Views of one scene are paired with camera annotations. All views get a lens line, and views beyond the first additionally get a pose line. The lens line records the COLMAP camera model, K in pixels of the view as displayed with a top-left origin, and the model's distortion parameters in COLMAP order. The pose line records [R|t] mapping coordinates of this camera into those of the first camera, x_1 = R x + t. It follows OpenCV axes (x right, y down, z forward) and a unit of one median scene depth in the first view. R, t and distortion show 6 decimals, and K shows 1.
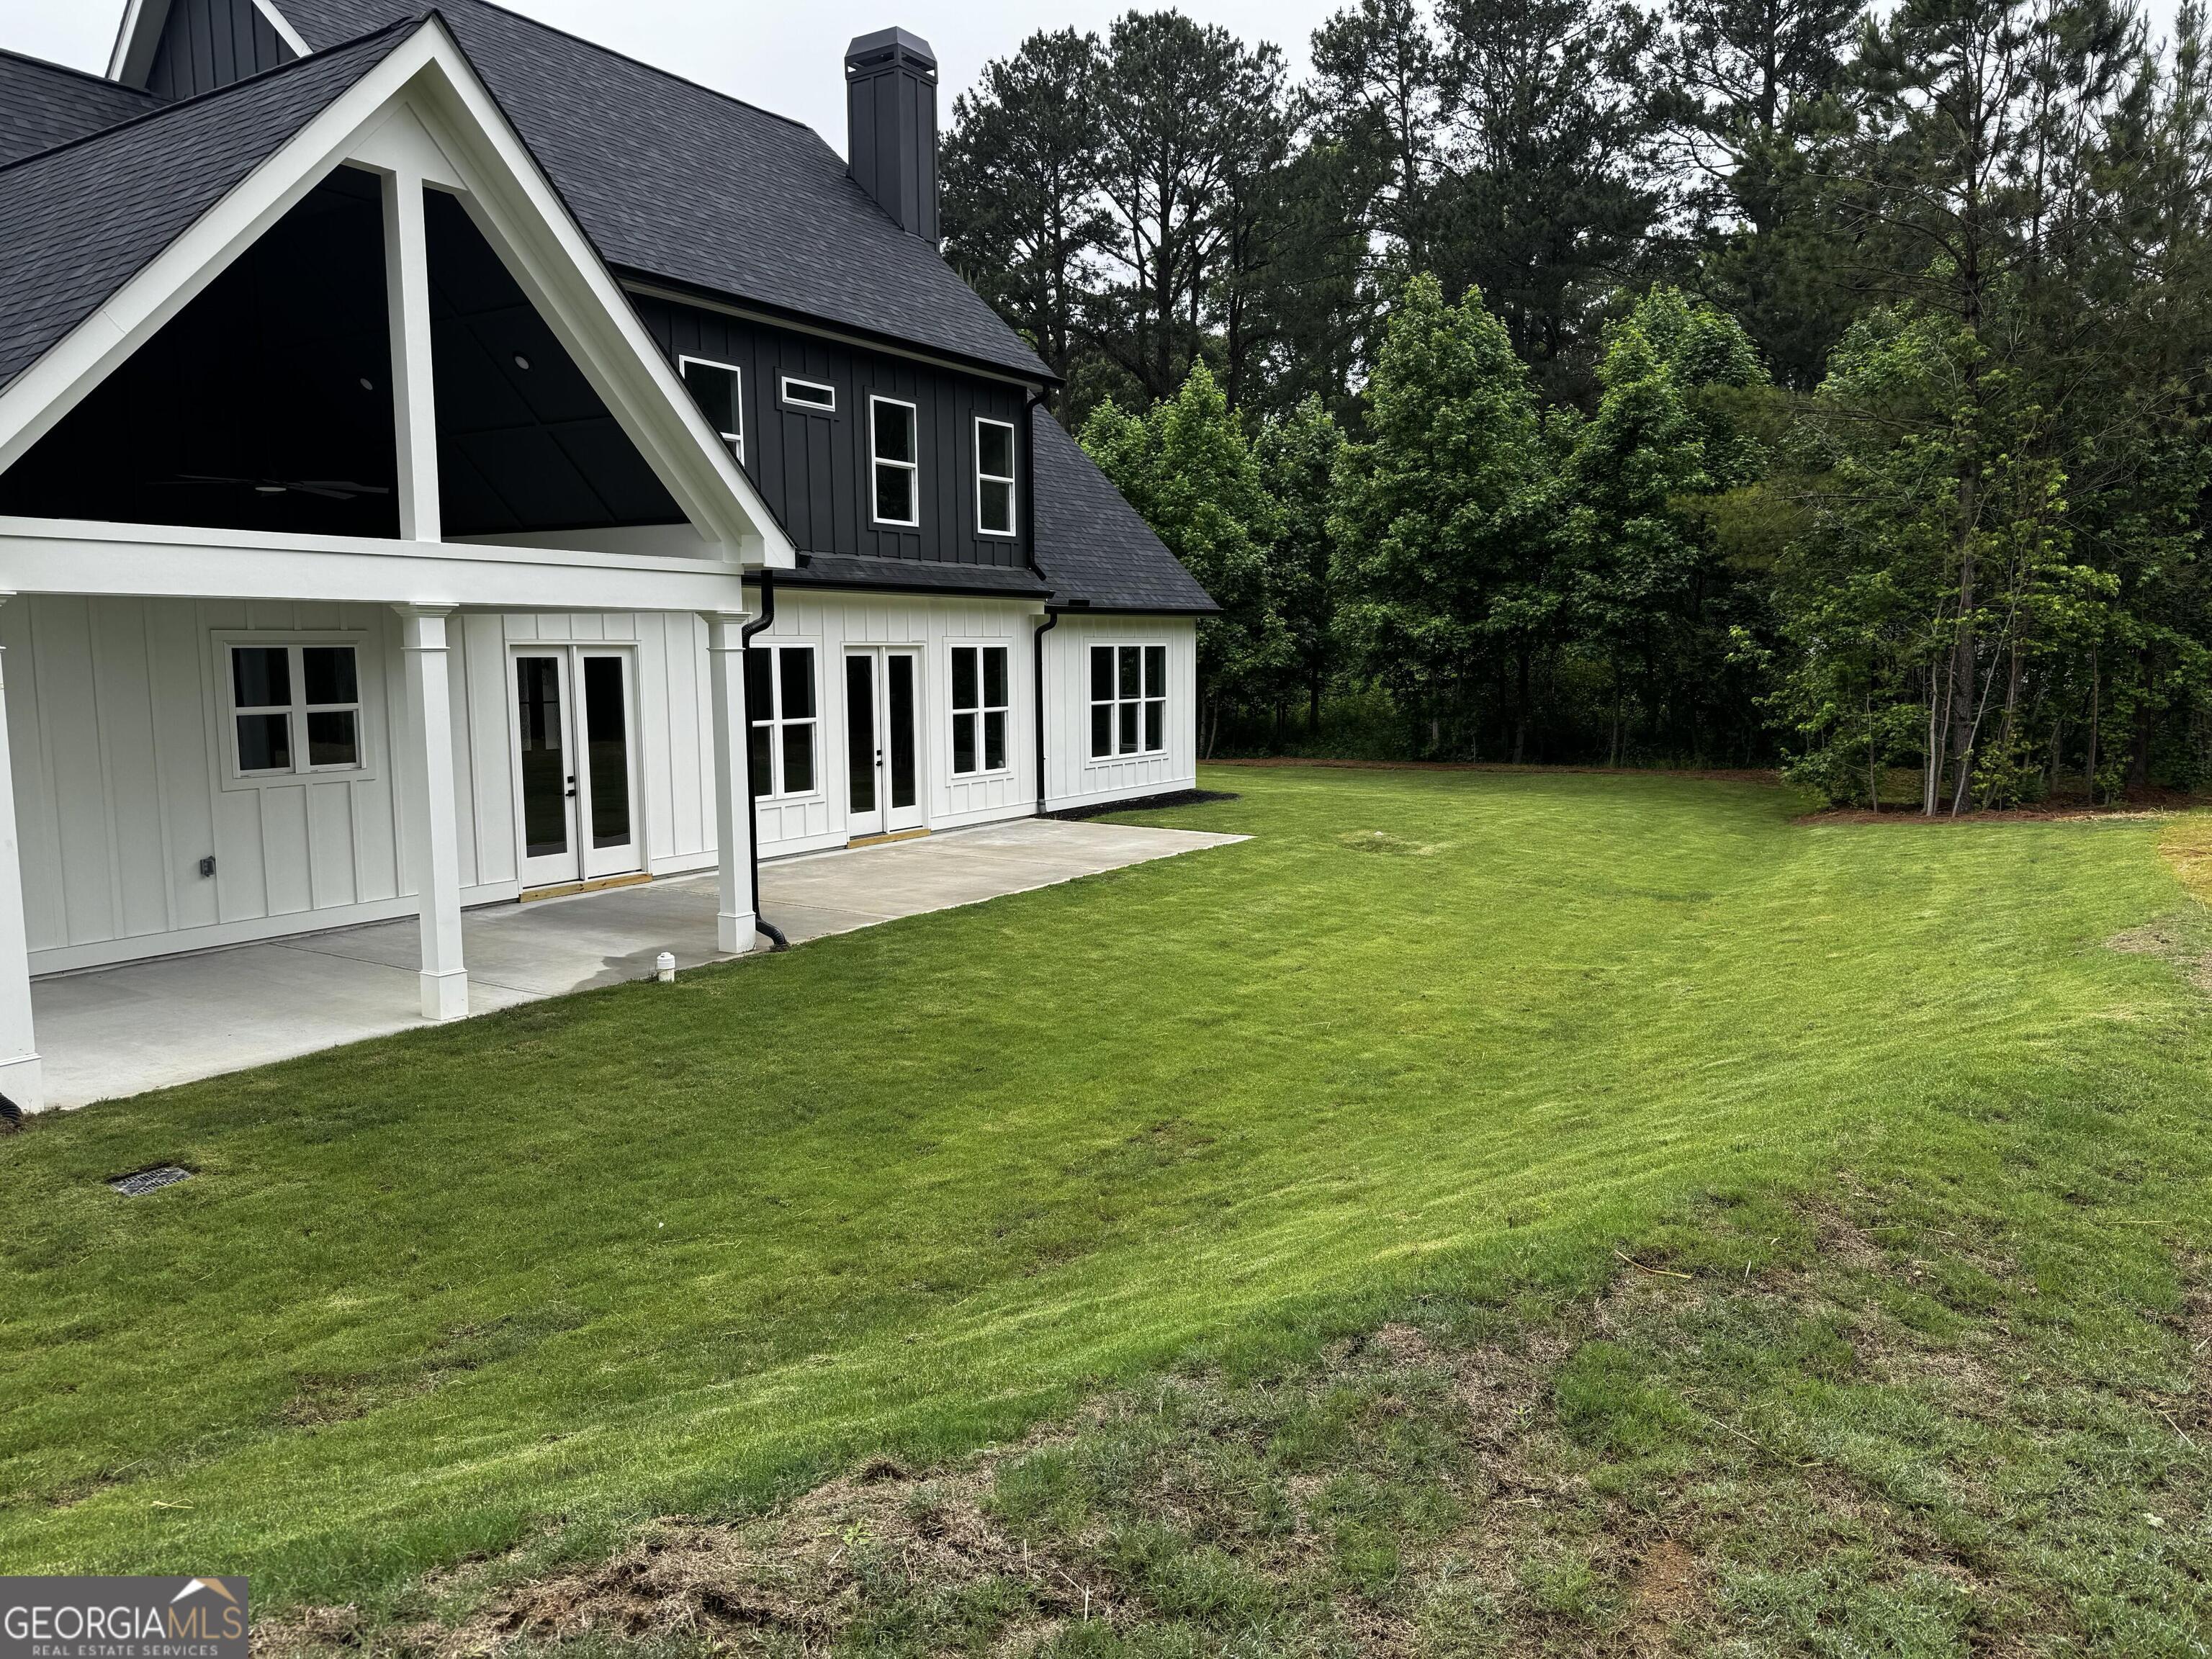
lens RADIAL K [[1556.7, 0, 1106.0], [0, 1556.7, 829.5], [0, 0, 1]] dist [0.001195, 0.000450]
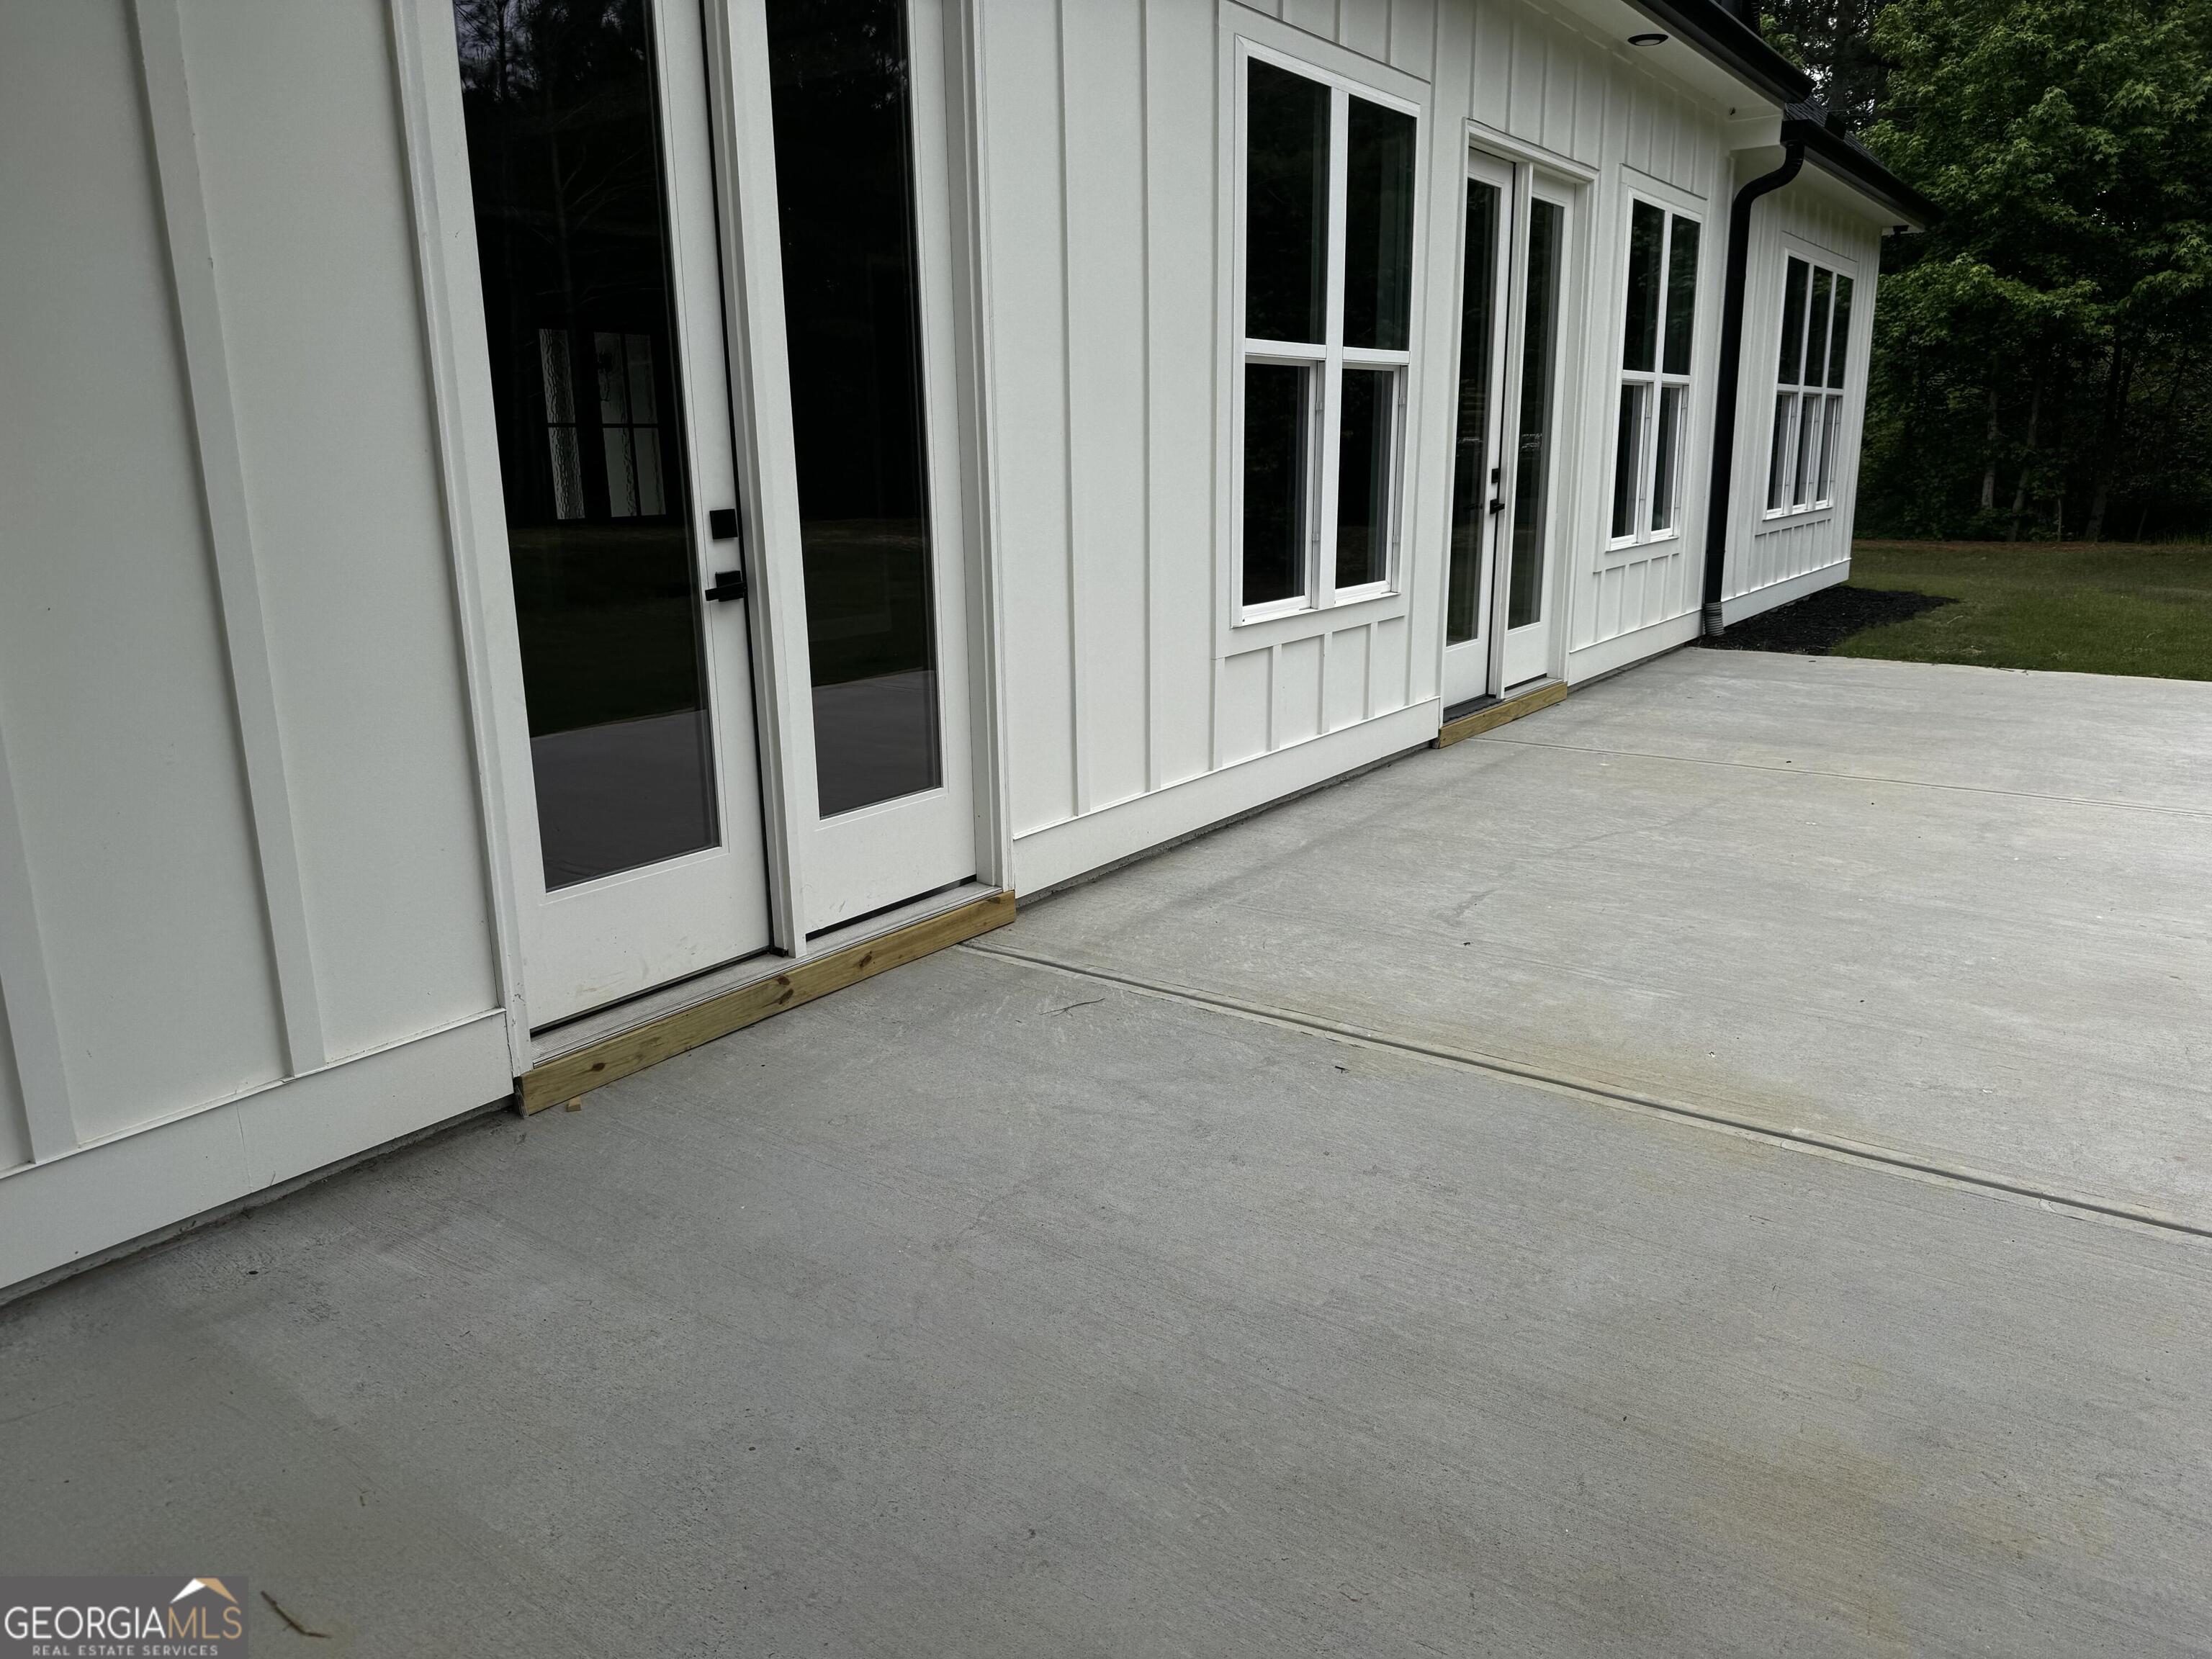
lens RADIAL K [[1556.7, 0, 1106.0], [0, 1556.7, 829.5], [0, 0, 1]] dist [0.001195, 0.000450]
pose [[0.999882, -0.005475, -0.014336, -0.228769], [0.007176, 0.992573, 0.121440, -0.012375], [0.013564, -0.121529, 0.992495, 0.619265]]
